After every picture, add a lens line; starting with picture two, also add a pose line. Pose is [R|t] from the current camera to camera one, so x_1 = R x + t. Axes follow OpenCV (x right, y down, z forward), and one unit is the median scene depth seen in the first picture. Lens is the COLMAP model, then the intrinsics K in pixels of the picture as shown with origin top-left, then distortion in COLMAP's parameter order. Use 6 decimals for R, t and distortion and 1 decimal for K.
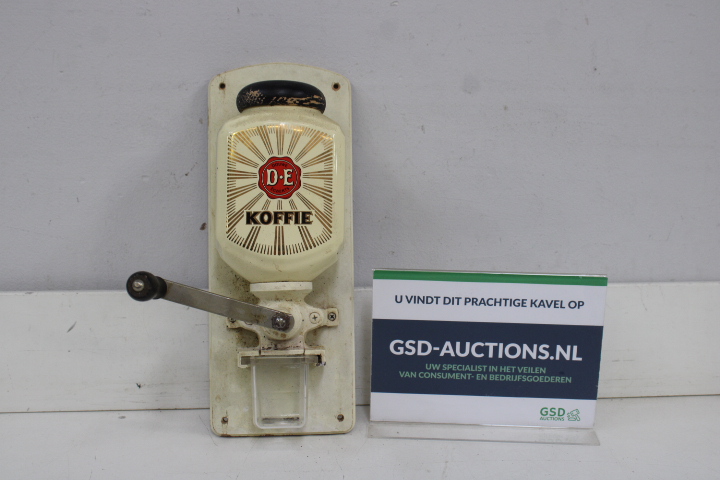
lens RADIAL K [[864.8, 0, 360.2], [0, 864.8, 233.9], [0, 0, 1]] dist [-0.075703, 0.000000]
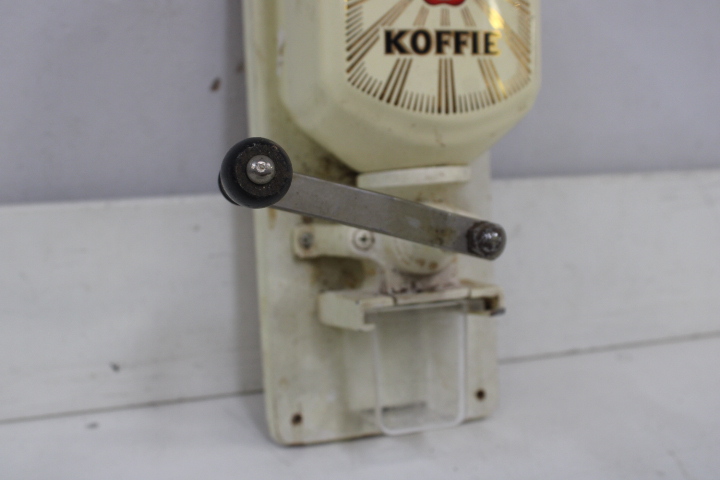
lens RADIAL K [[864.8, 0, 356.2], [0, 864.8, 242.8], [0, 0, 1]] dist [-0.075703, 0.000000]
pose [[0.974069, -0.050438, 0.220557, -0.253695], [0.027268, 0.993900, 0.106864, 0.042508], [-0.224601, -0.098079, 0.969502, 0.473524]]
